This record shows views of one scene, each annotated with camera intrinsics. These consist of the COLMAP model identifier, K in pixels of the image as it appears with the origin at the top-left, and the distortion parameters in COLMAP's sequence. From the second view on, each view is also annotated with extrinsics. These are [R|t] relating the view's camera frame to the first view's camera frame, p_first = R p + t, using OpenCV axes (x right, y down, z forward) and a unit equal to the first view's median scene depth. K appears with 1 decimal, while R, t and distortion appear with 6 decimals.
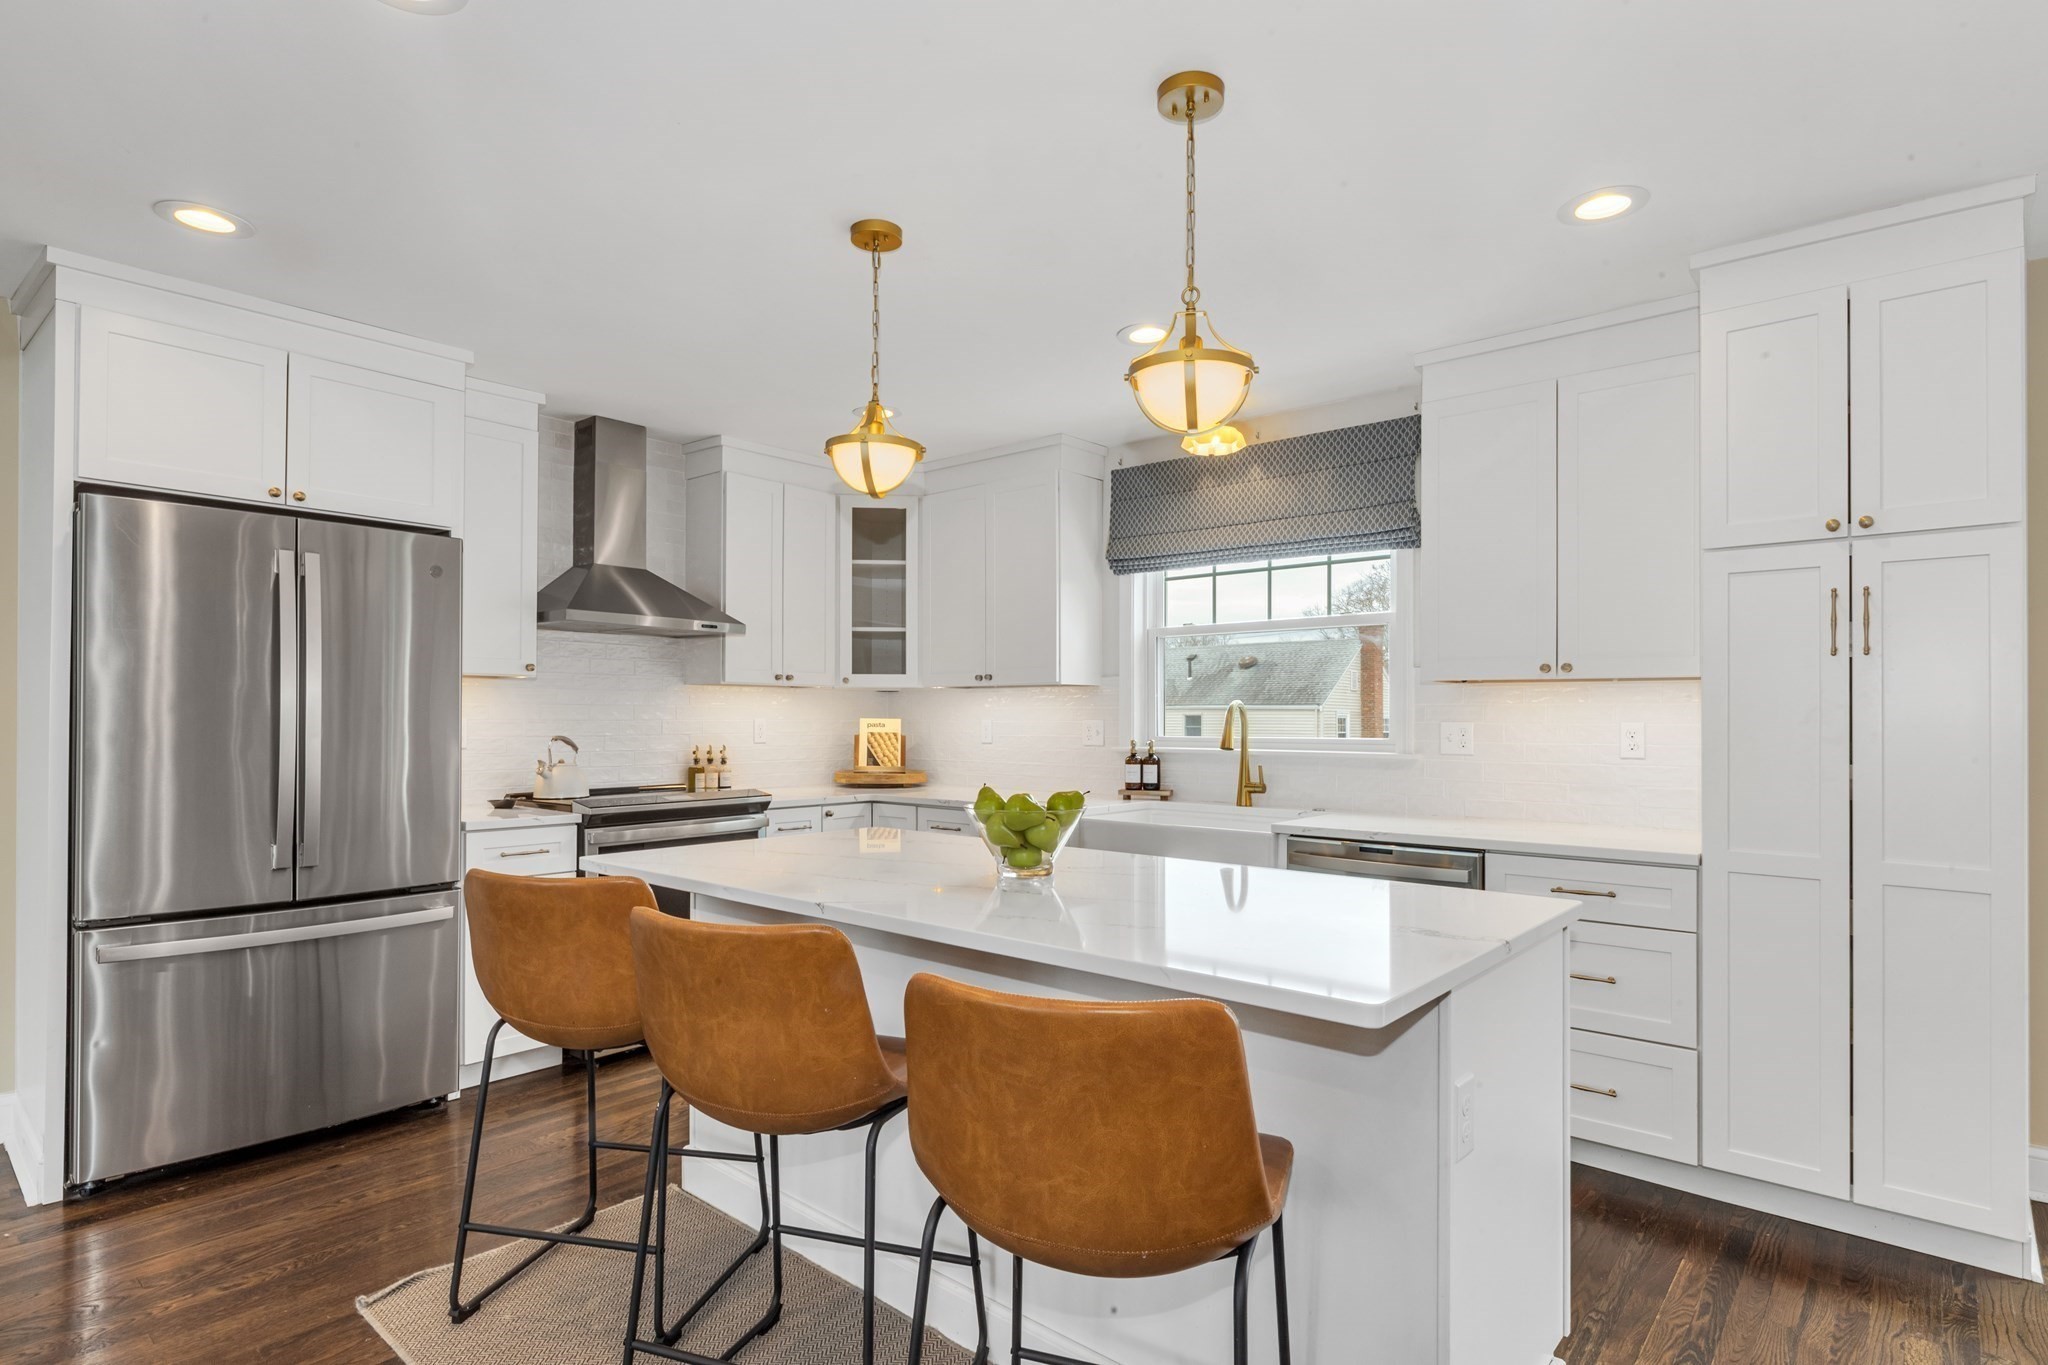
lens RADIAL K [[1072.7, 0, 1025.8], [0, 1072.7, 731.1], [0, 0, 1]] dist [0.007597, 0.000722]
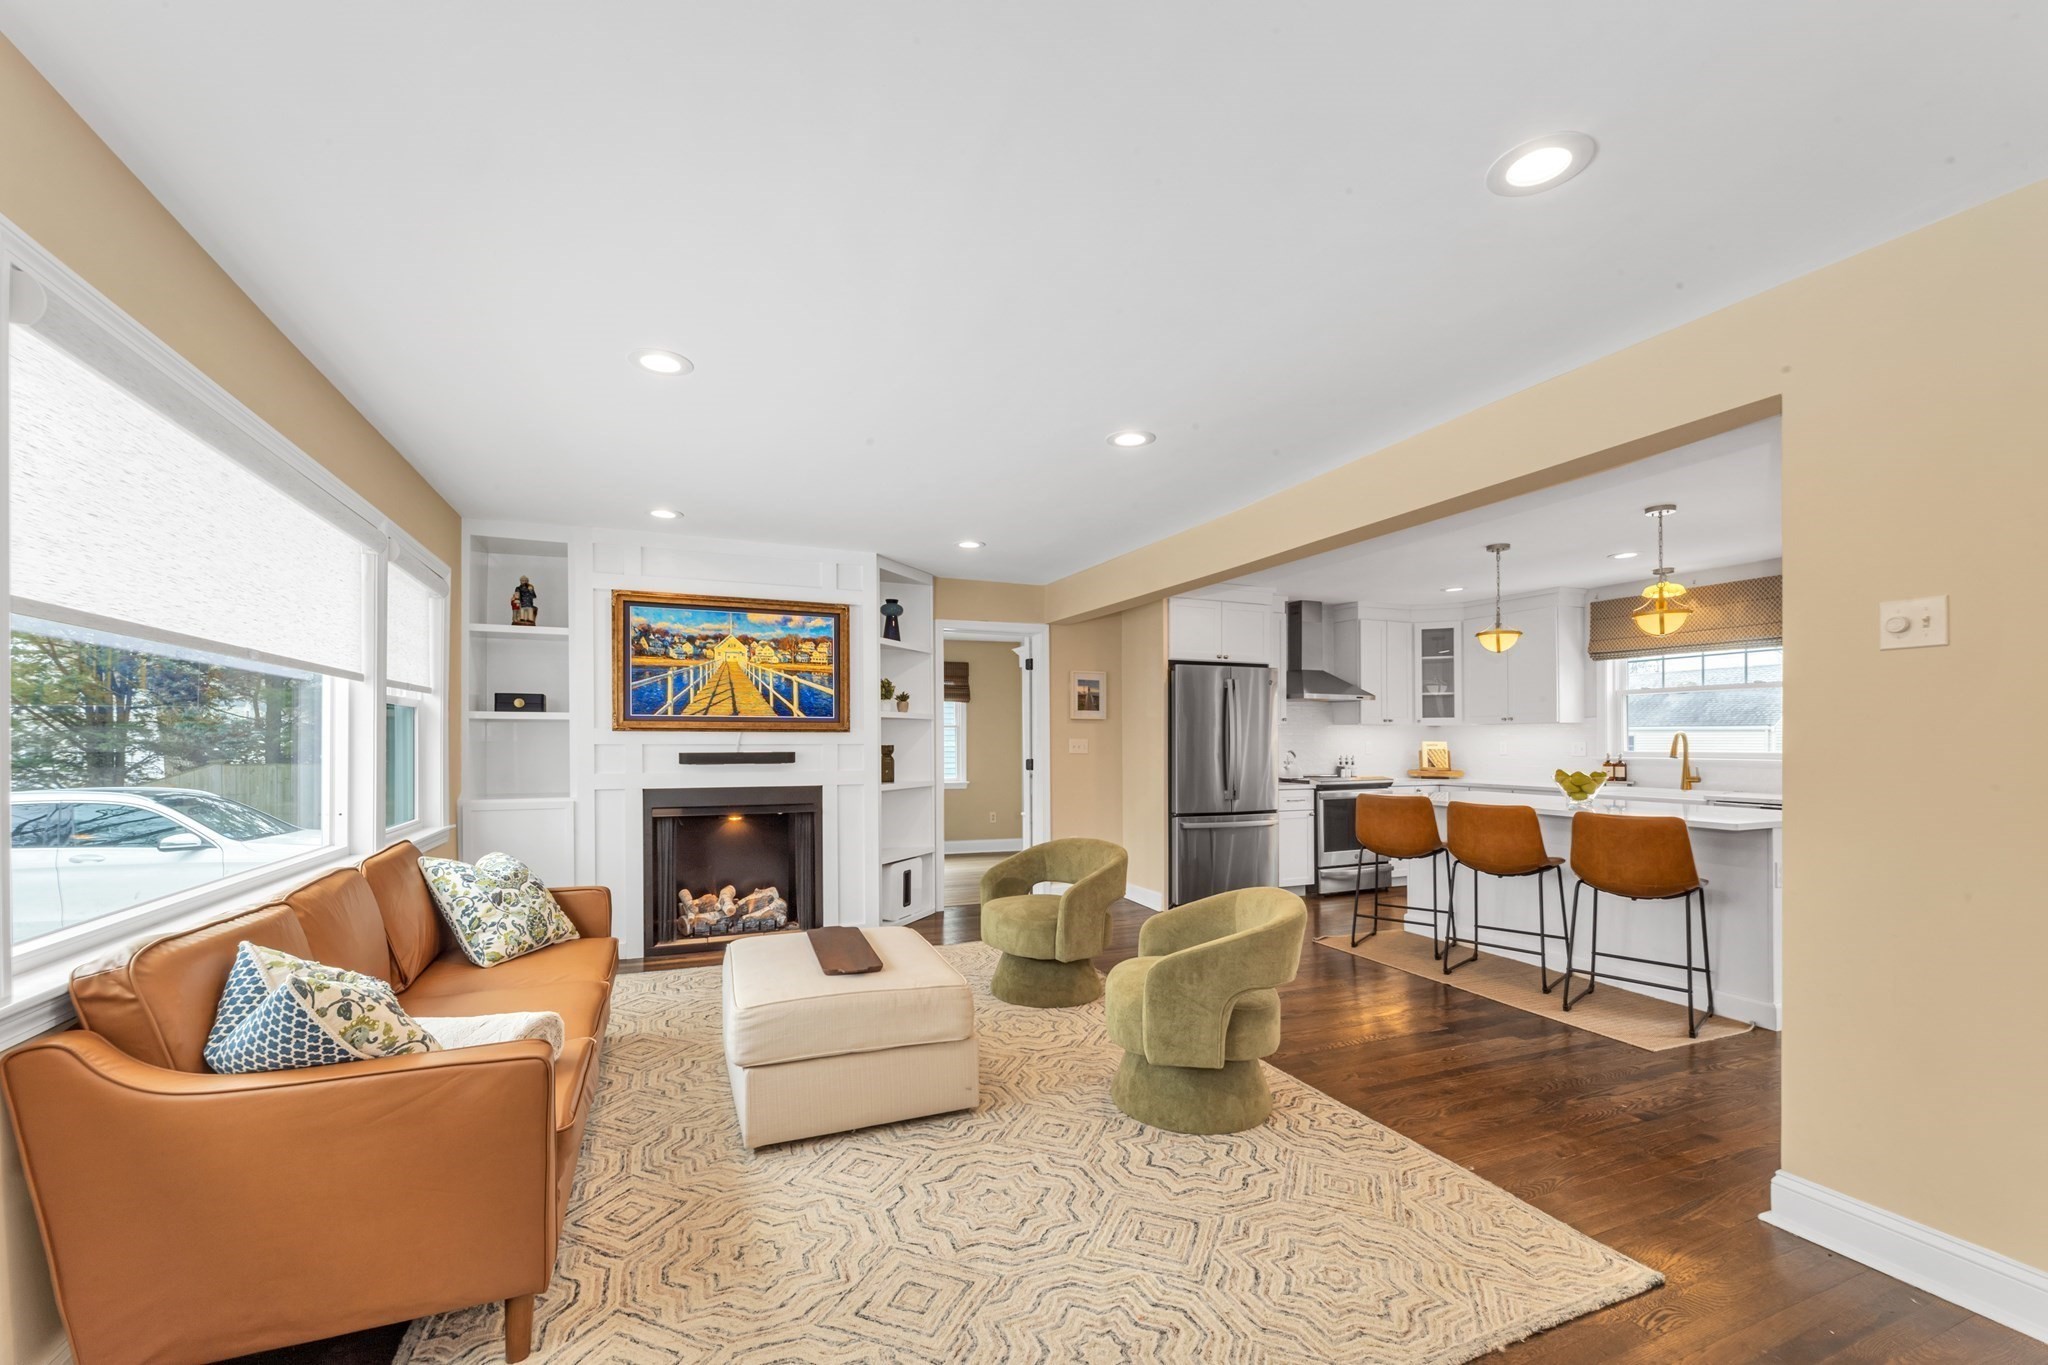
lens RADIAL K [[843.8, 0, 1023.8], [0, 843.8, 743.4], [0, 0, 1]] dist [0.015070, 0.000109]
pose [[0.897368, -0.003291, -0.441270, -0.151110], [-0.000436, 0.999965, -0.008345, 0.004554], [0.441282, 0.007680, 0.897336, -0.718773]]
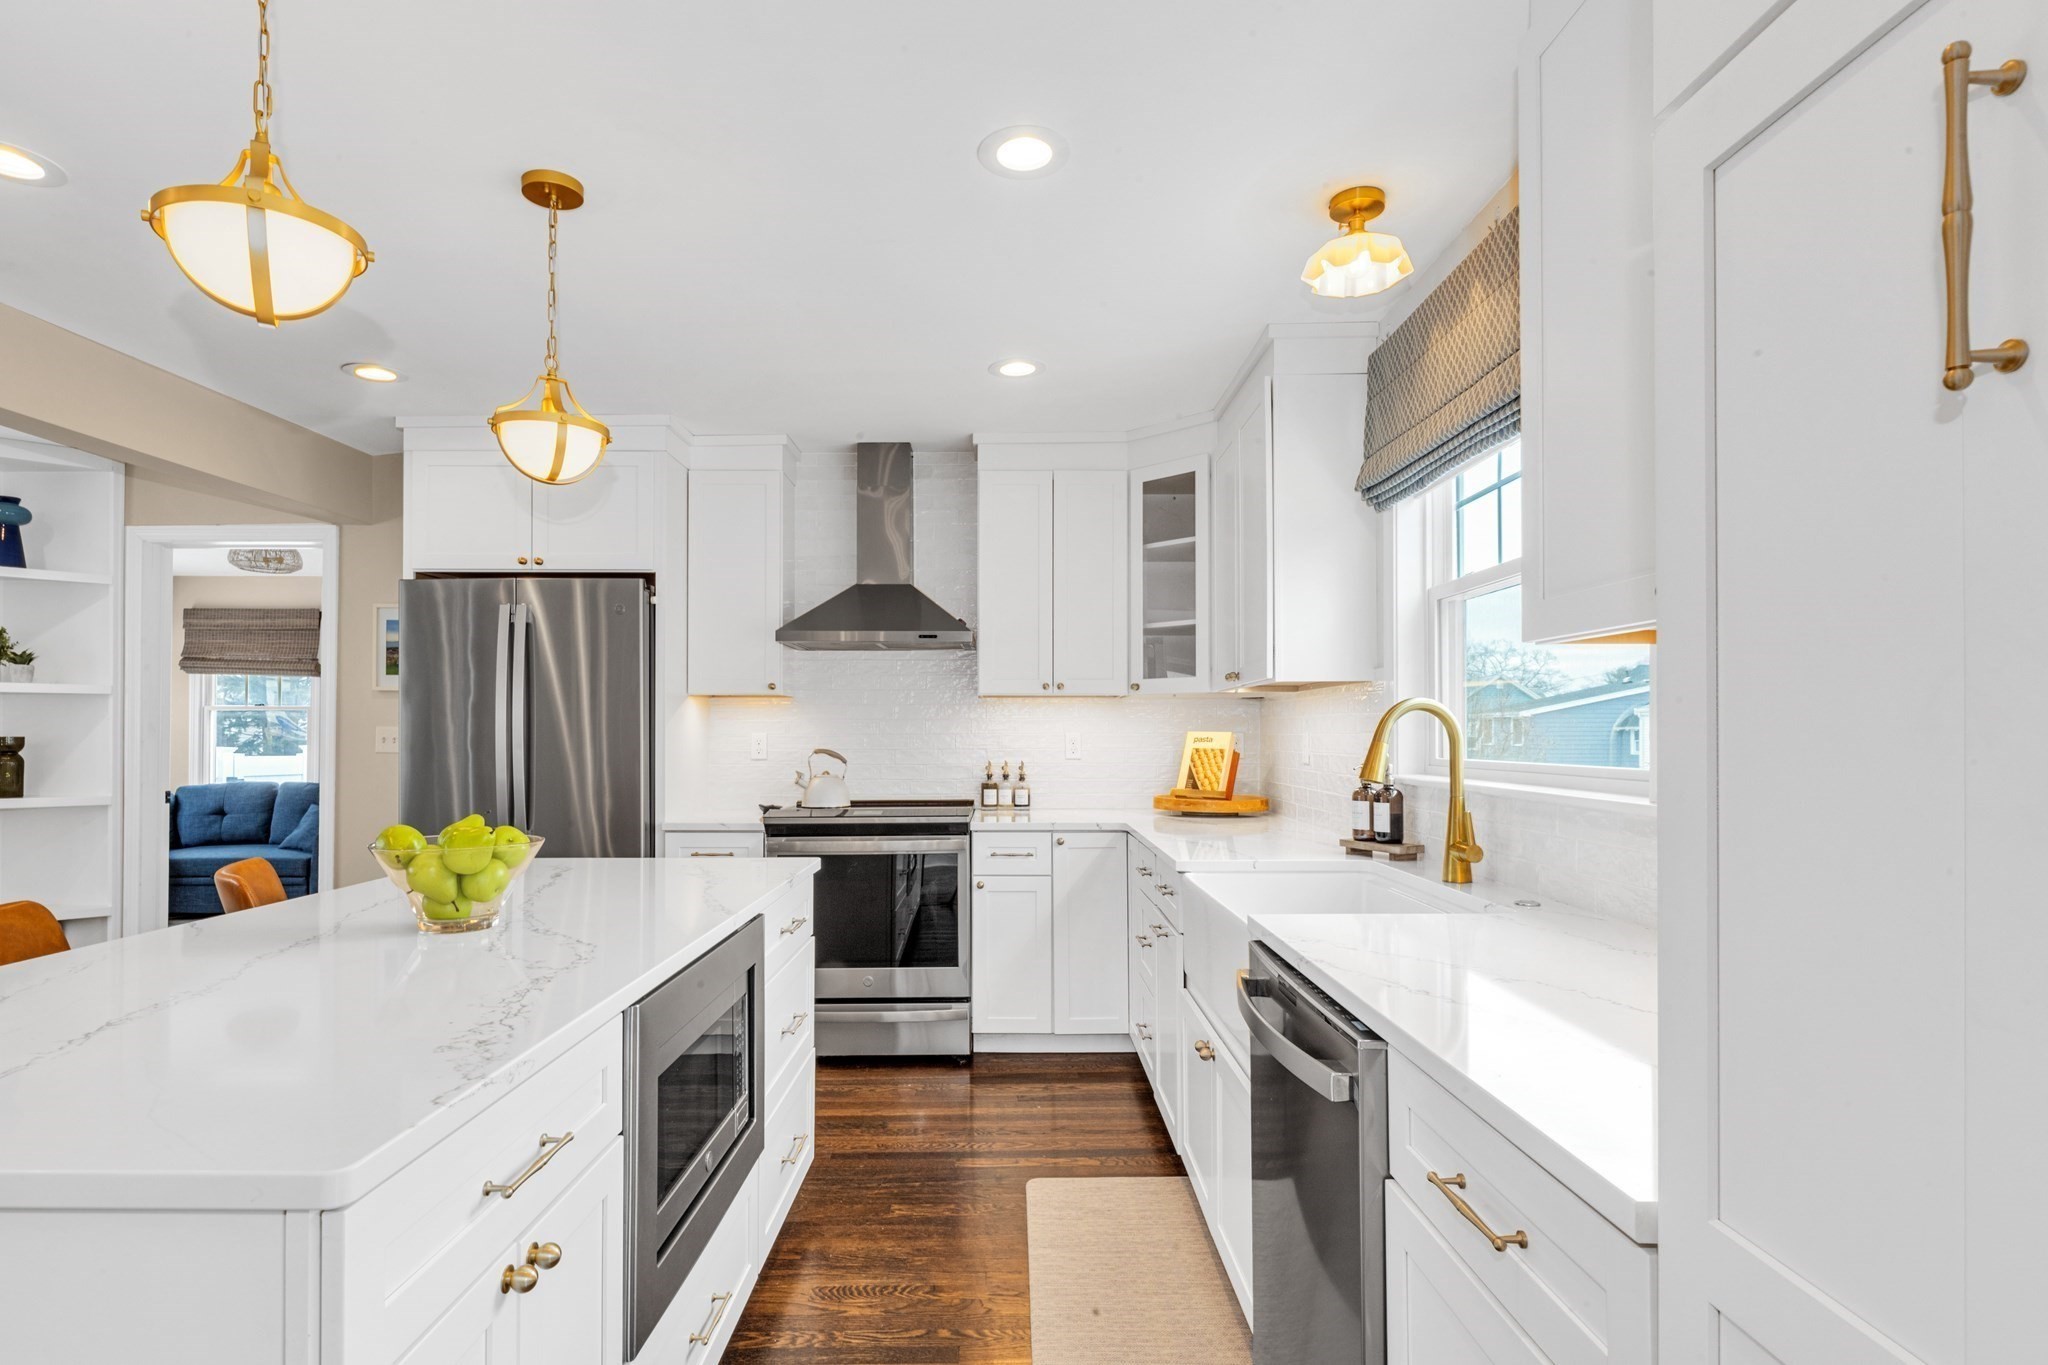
lens RADIAL K [[1010.5, 0, 991.0], [0, 1010.5, 724.4], [0, 0, 1]] dist [-0.001915, 0.000166]
pose [[0.650305, -0.011508, -0.759586, 0.410011], [-0.004827, 0.999802, -0.019280, -0.001613], [0.759658, 0.016204, 0.650121, 0.440228]]
